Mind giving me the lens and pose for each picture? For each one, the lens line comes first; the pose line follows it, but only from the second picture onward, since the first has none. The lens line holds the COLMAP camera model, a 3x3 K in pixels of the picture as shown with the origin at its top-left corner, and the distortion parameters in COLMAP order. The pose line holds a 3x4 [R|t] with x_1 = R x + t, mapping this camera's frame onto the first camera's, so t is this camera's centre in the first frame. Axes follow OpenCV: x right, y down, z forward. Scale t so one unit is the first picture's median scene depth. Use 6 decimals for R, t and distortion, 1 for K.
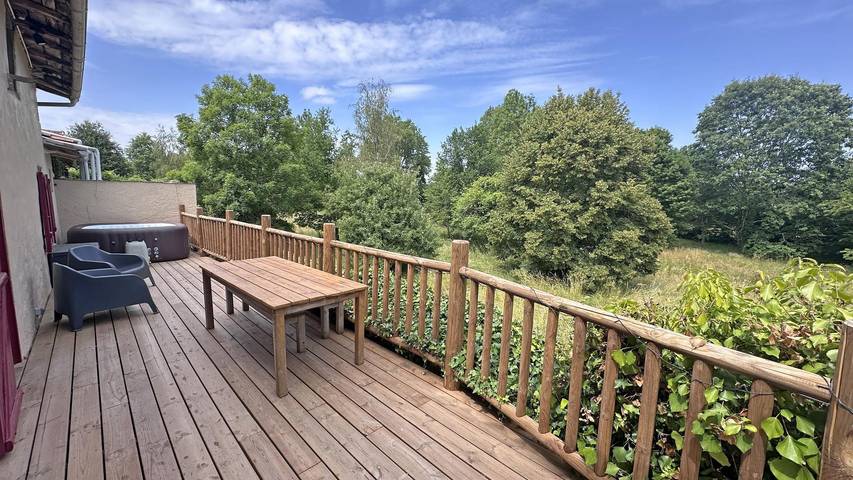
lens RADIAL K [[336.3, 0, 430.4], [0, 336.3, 245.8], [0, 0, 1]] dist [-0.007885, -0.000147]
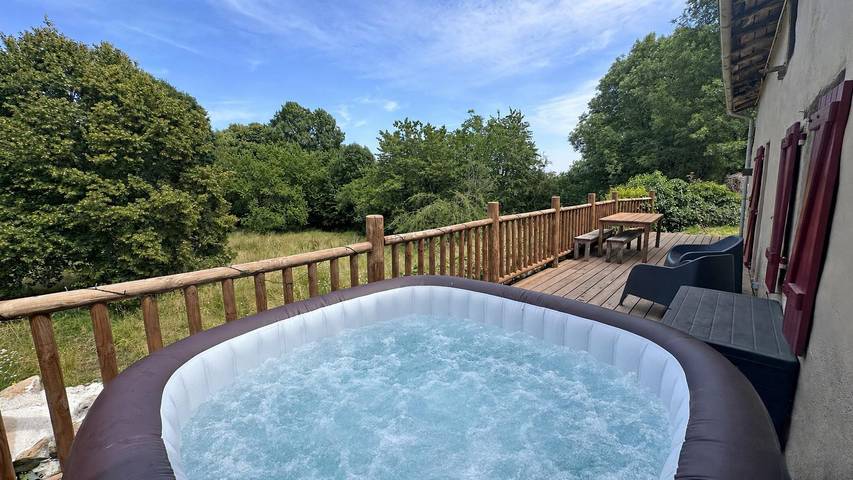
lens RADIAL K [[336.3, 0, 430.4], [0, 336.3, 245.8], [0, 0, 1]] dist [-0.007885, -0.000147]
pose [[-0.046753, -0.187279, 0.981193, -0.423272], [0.155604, 0.968911, 0.192349, -0.056491], [-0.986712, 0.161671, -0.016159, 0.398840]]
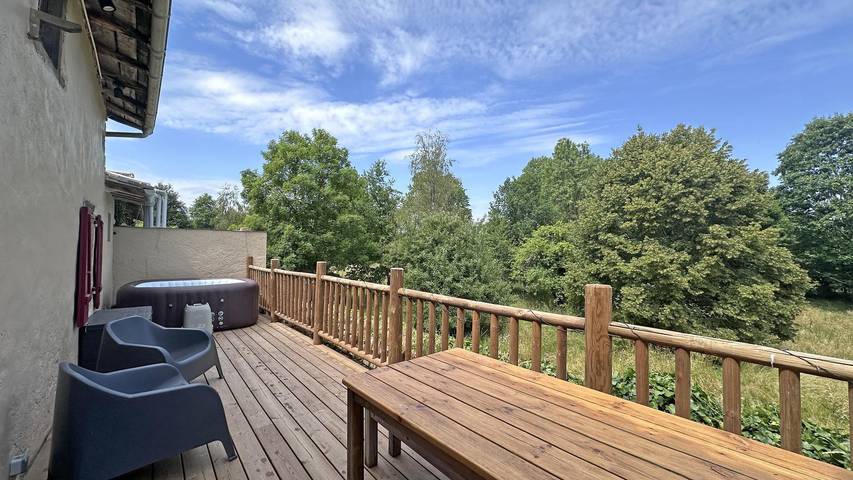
lens RADIAL K [[336.3, 0, 430.4], [0, 336.3, 245.8], [0, 0, 1]] dist [-0.007885, -0.000147]
pose [[0.994956, -0.011318, -0.099675, -0.108119], [-0.004279, 0.987922, -0.154892, -0.010608], [0.100224, 0.154537, 0.982890, 0.110579]]
